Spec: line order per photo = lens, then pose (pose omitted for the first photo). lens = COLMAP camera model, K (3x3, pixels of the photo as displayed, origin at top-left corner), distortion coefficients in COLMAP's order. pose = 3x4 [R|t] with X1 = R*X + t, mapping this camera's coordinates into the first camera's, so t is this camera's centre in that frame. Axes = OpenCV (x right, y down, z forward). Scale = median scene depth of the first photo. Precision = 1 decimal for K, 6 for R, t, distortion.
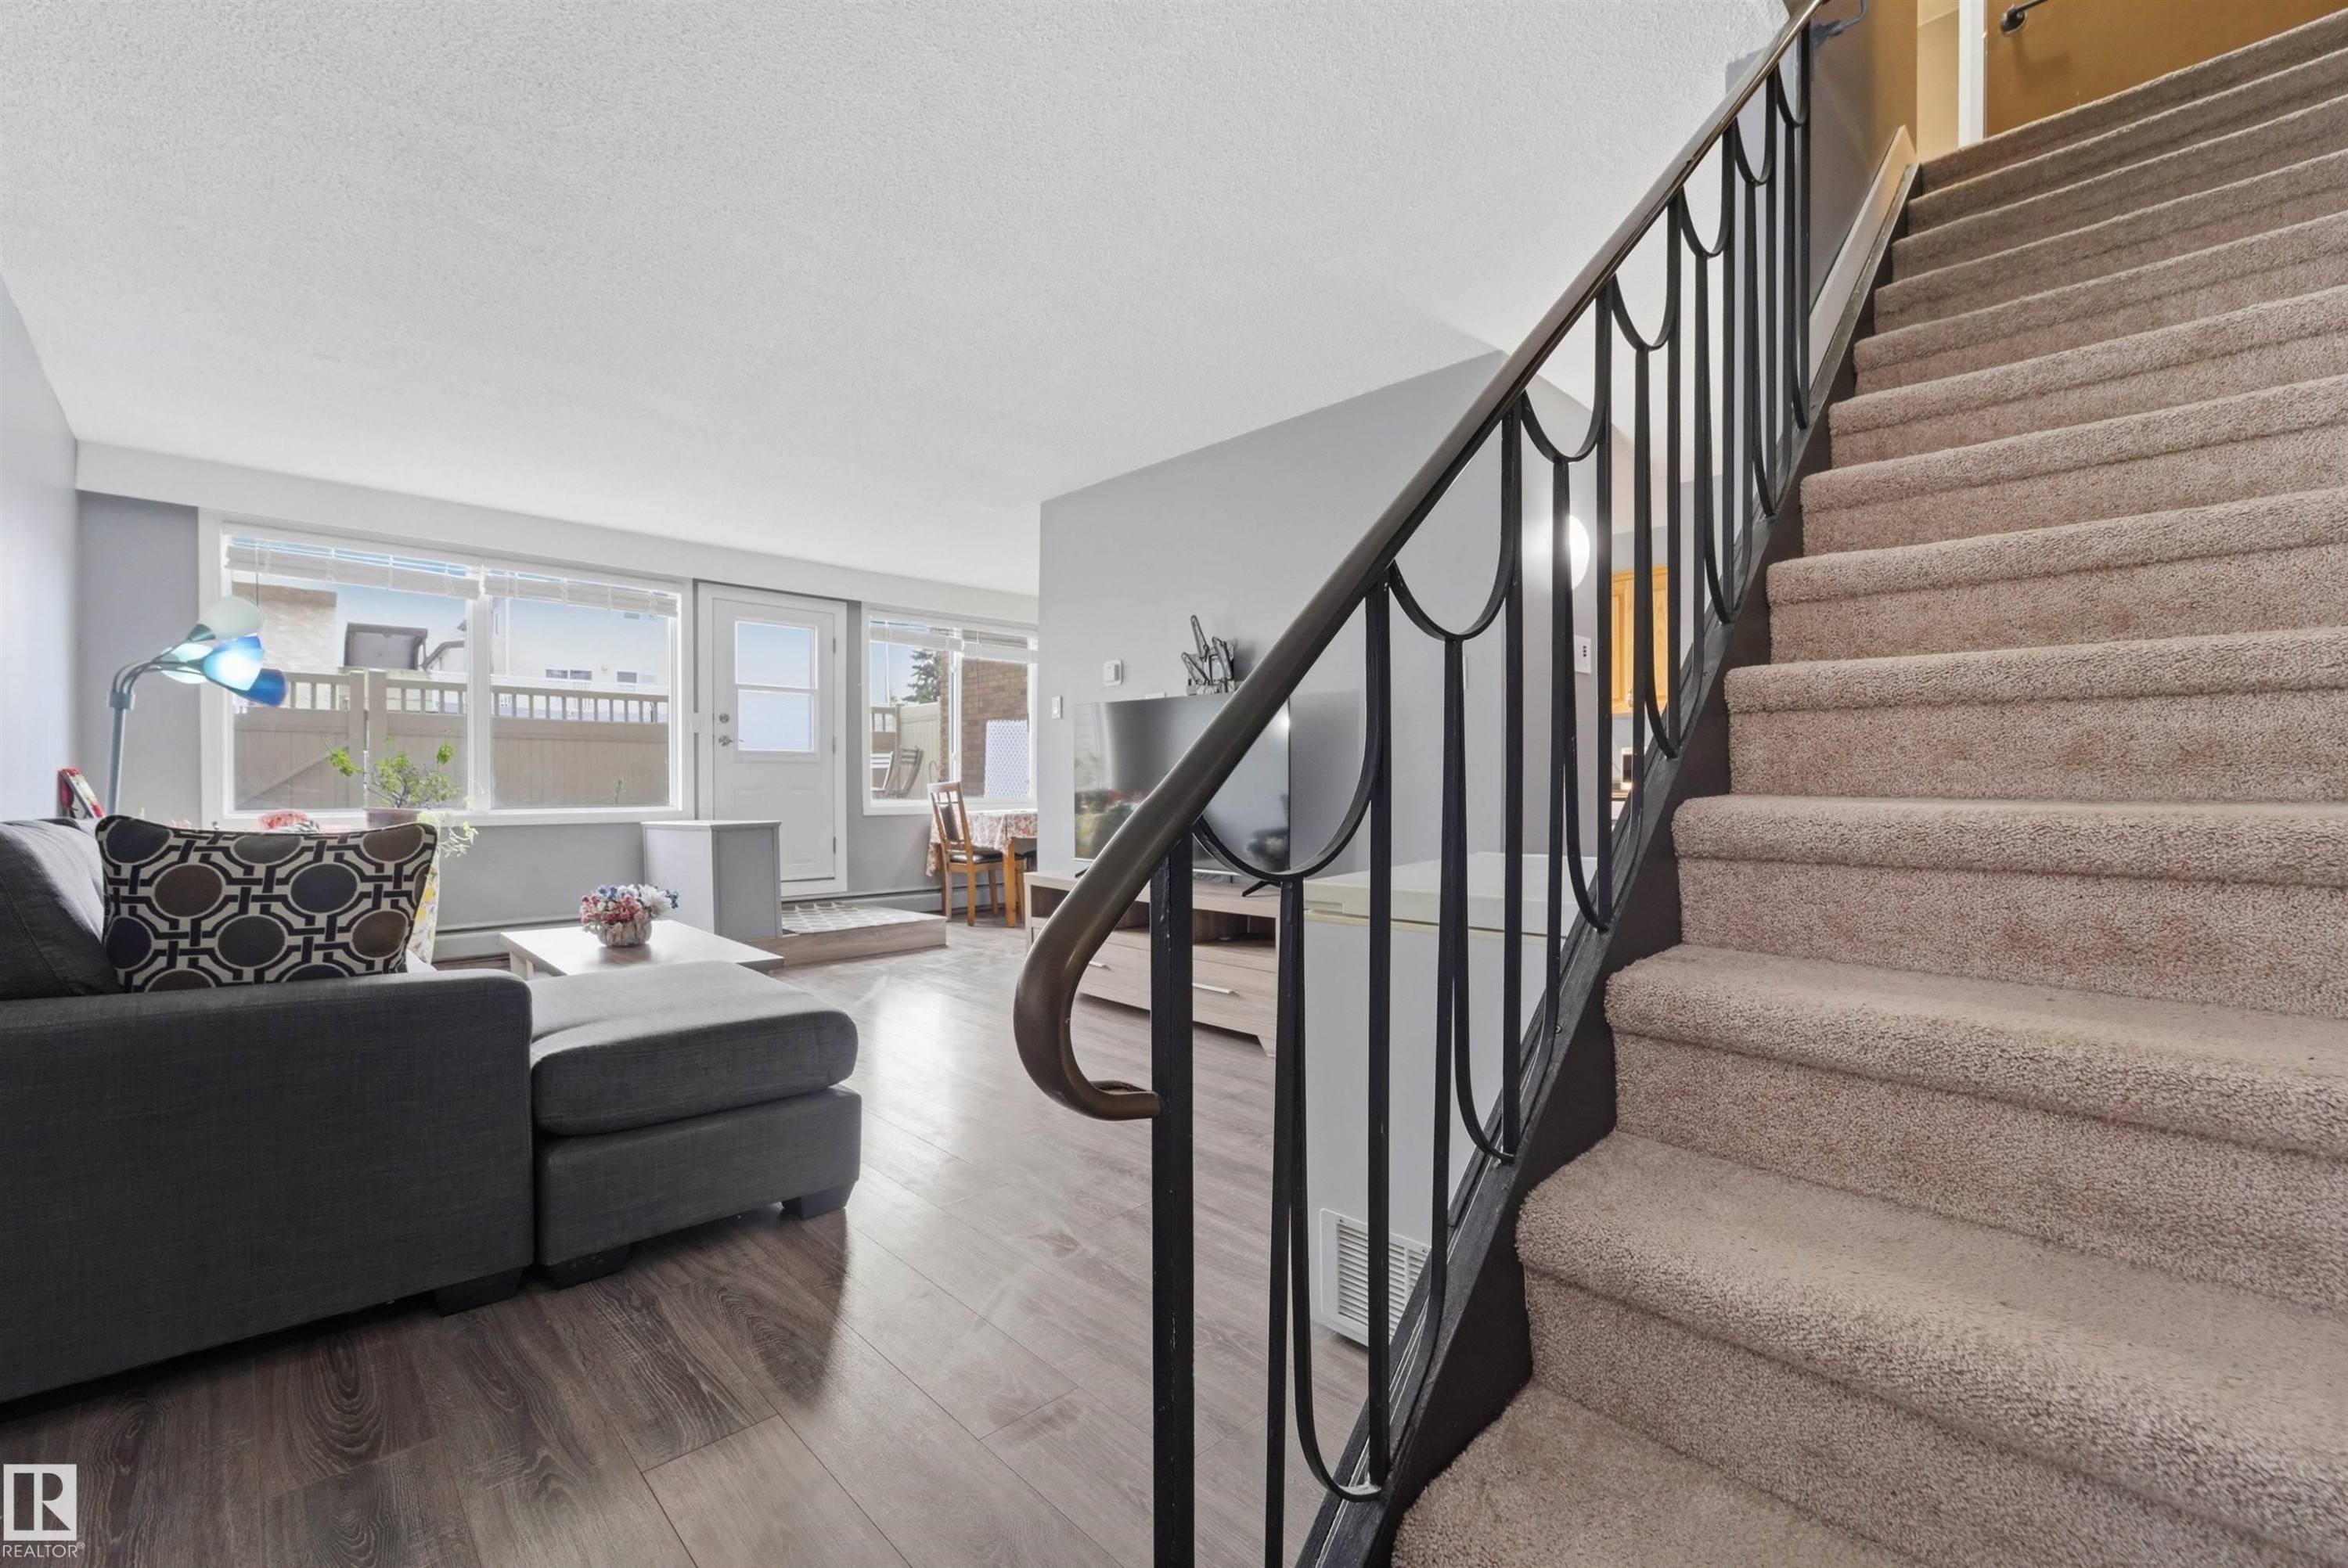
lens RADIAL K [[975.2, 0, 1191.0], [0, 975.2, 788.8], [0, 0, 1]] dist [-0.002008, -0.000402]
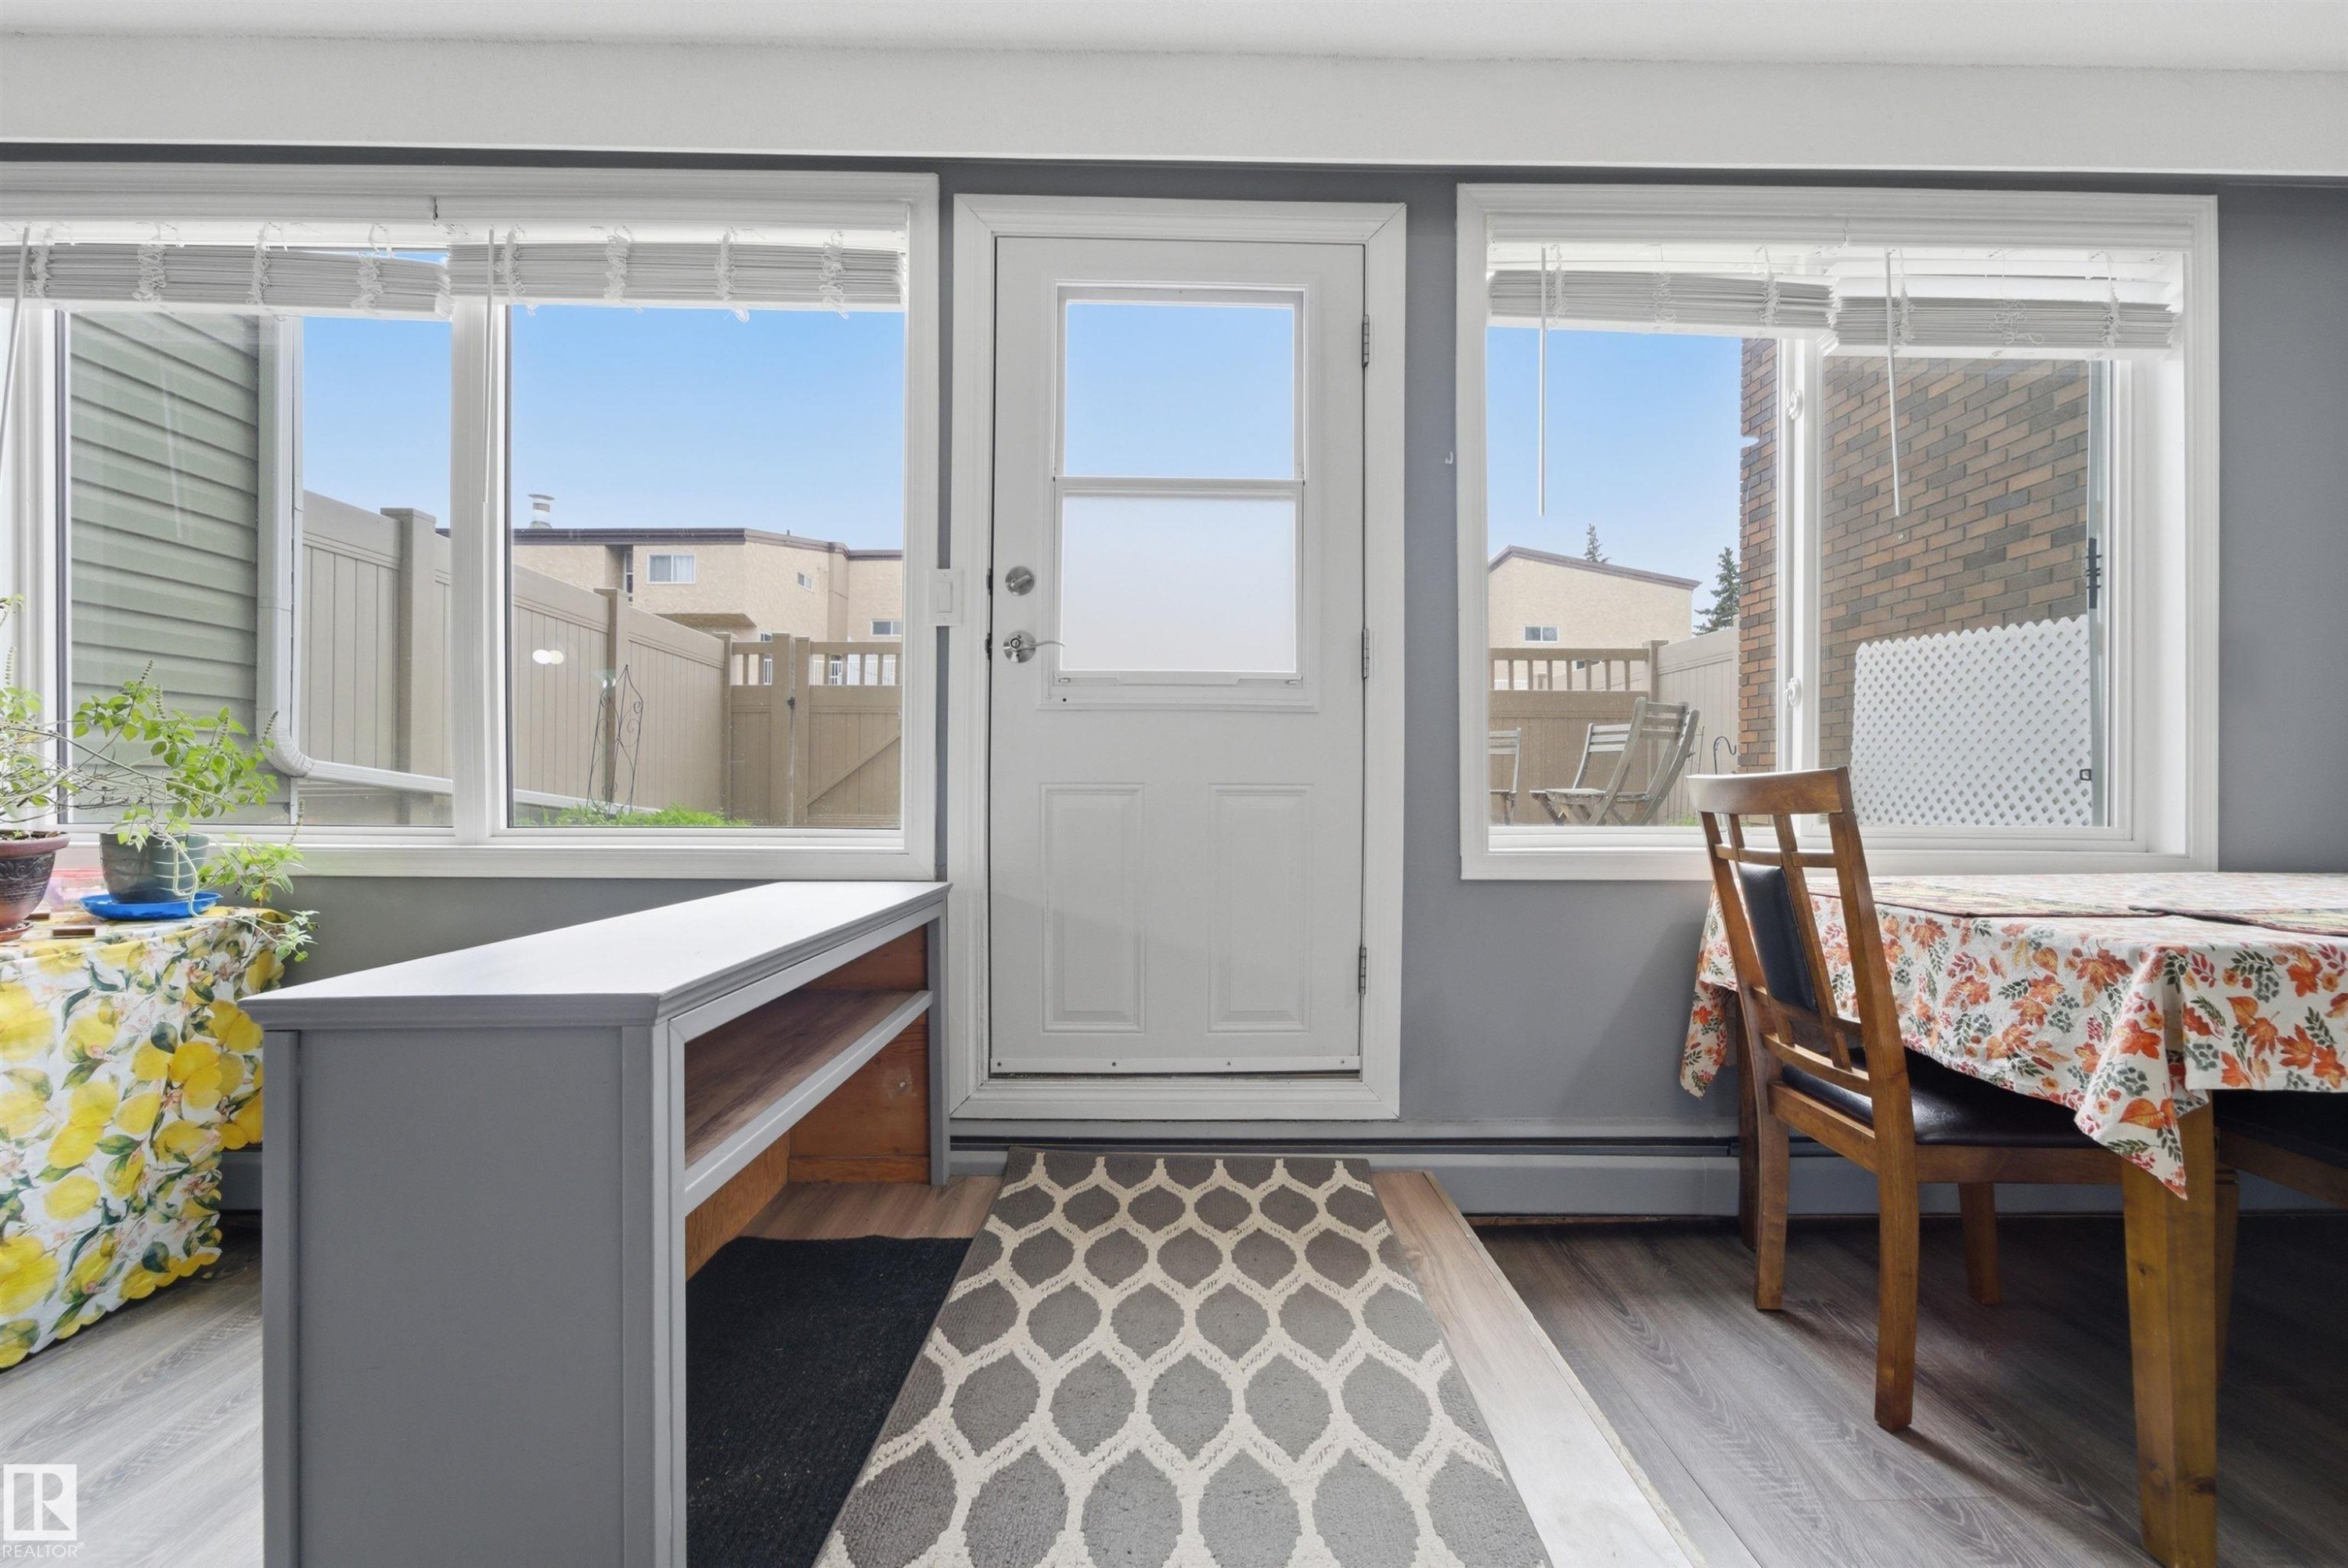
lens RADIAL K [[956.0, 0, 1138.7], [0, 956.0, 783.7], [0, 0, 1]] dist [-0.001048, -0.005469]
pose [[0.697586, 0.009525, -0.716438, -0.263374], [-0.013202, 0.999913, 0.000440, -0.002214], [0.716379, 0.009152, 0.697651, 0.994504]]
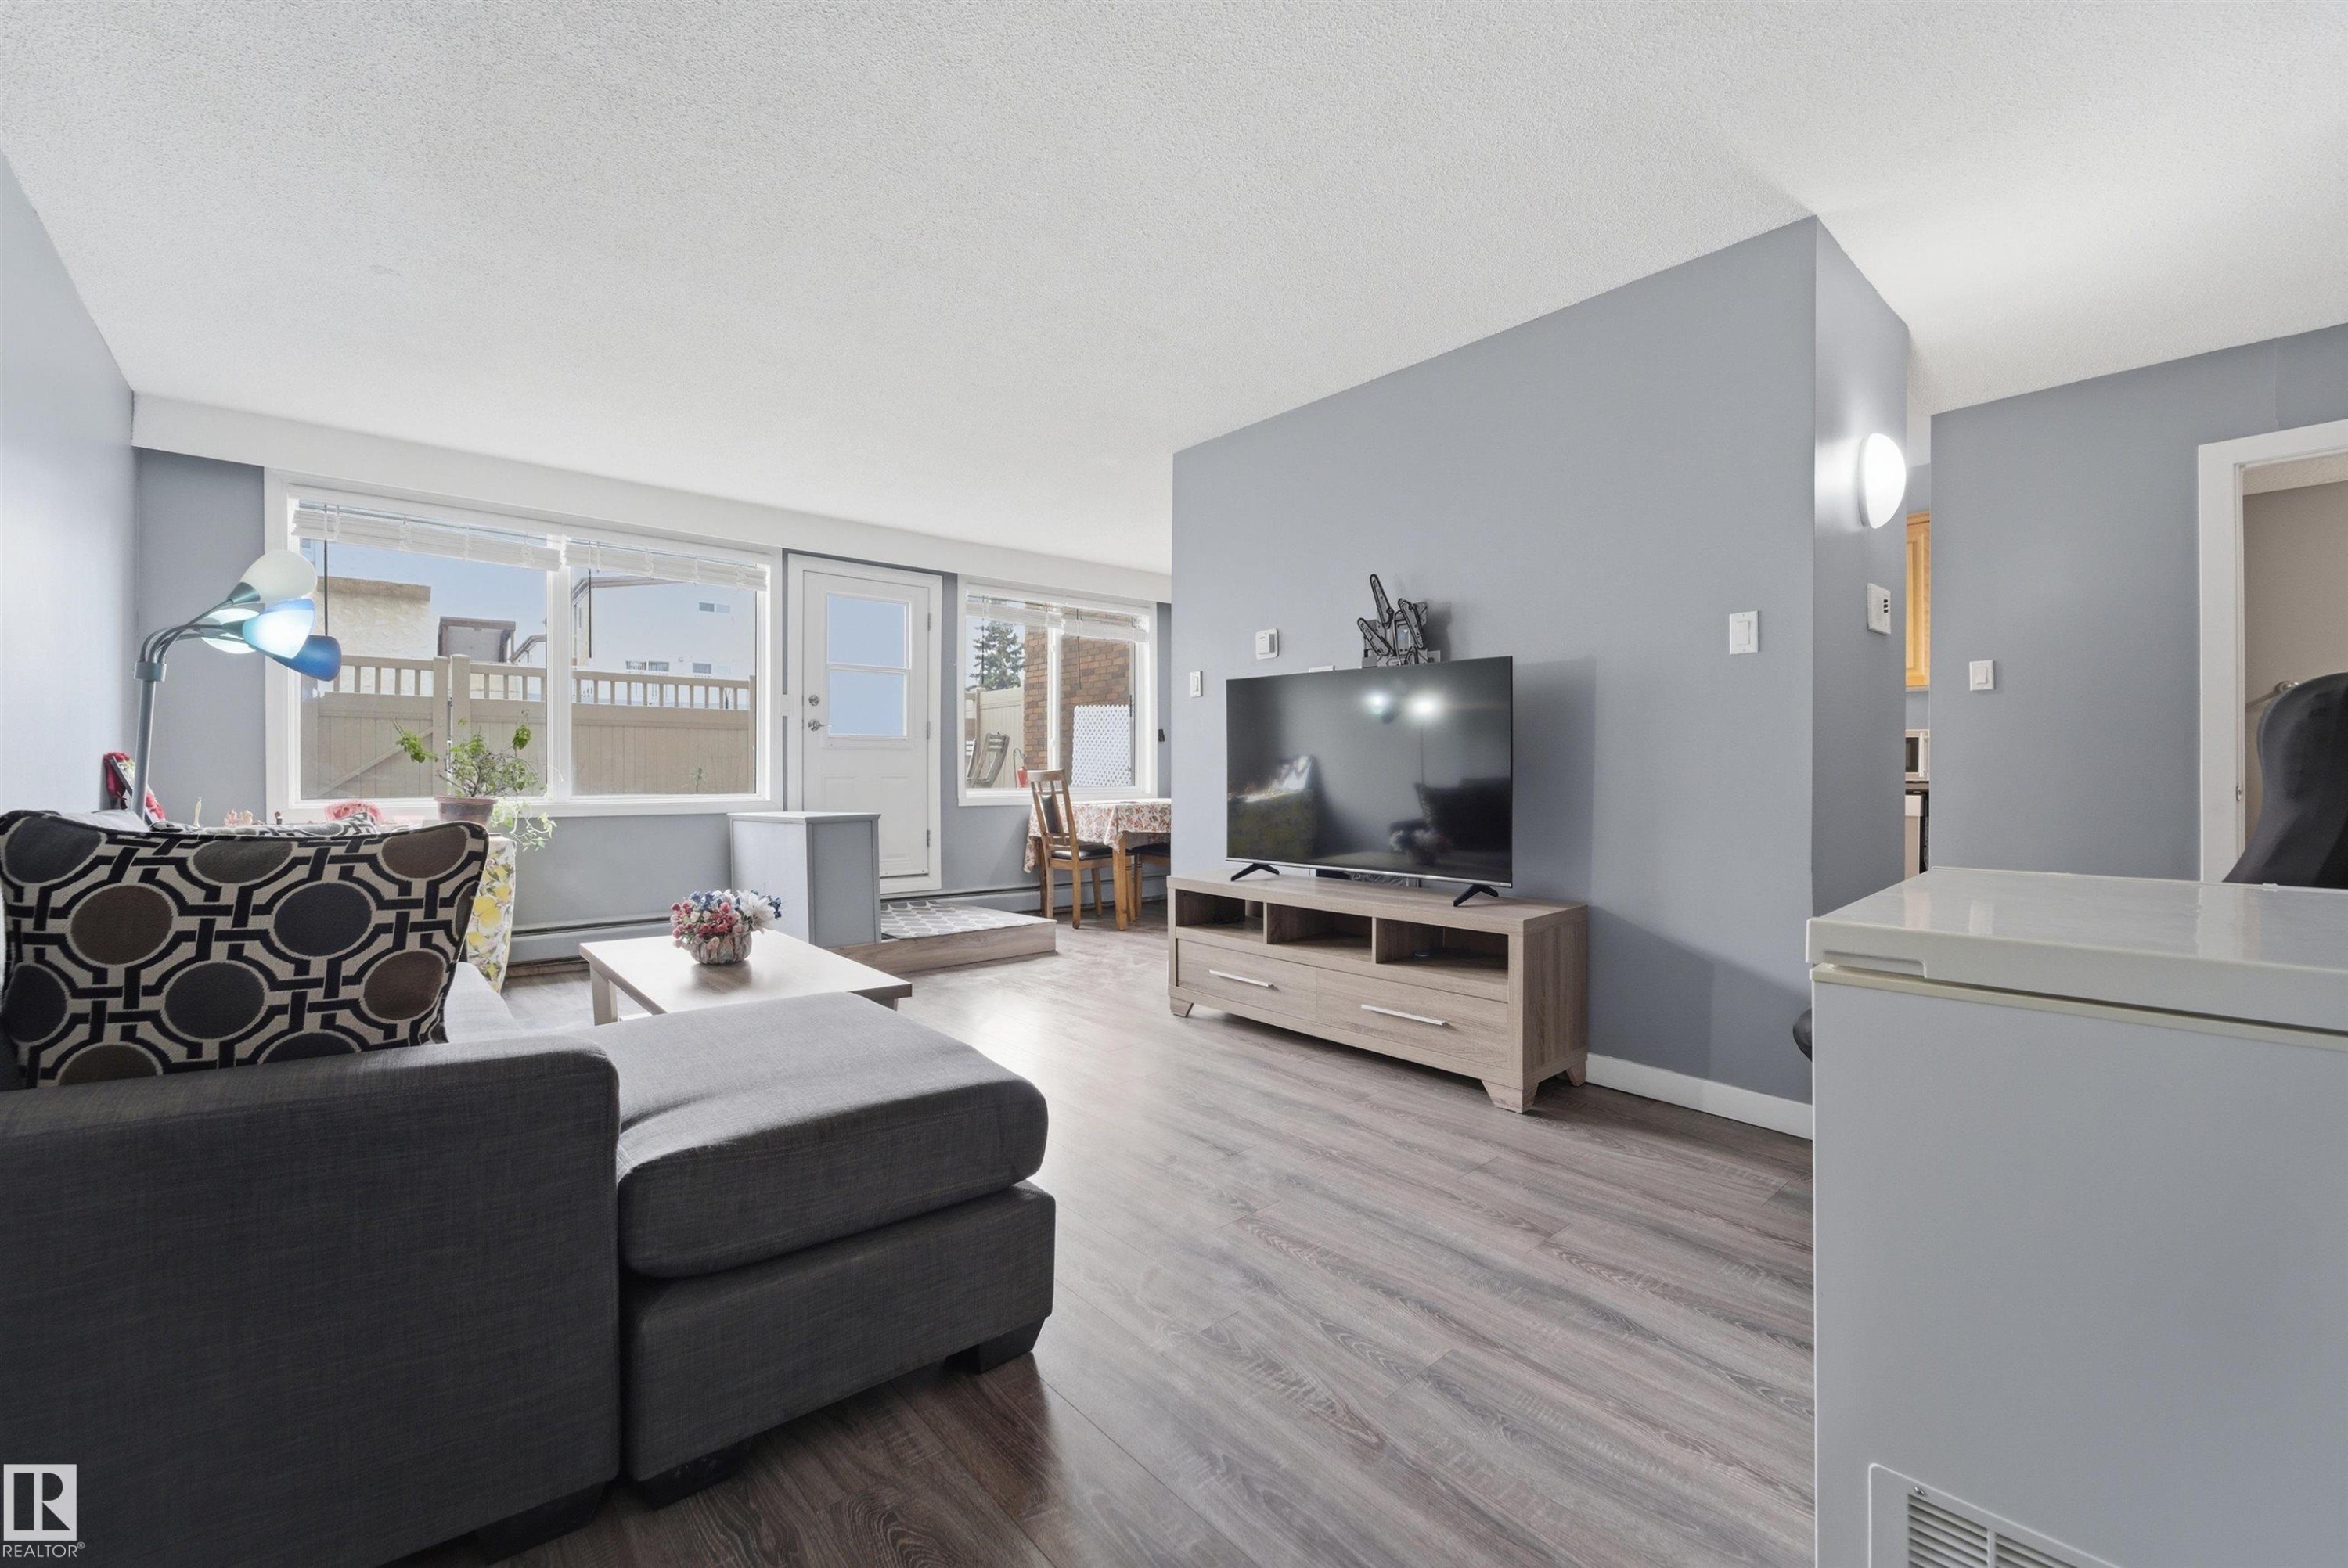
lens RADIAL K [[949.7, 0, 1181.0], [0, 949.7, 777.9], [0, 0, 1]] dist [-0.002764, -0.001055]
pose [[0.998564, 0.003373, -0.053461, -0.110177], [-0.003448, 0.999993, -0.001320, 0.001122], [0.053456, 0.001502, 0.998569, 0.158555]]
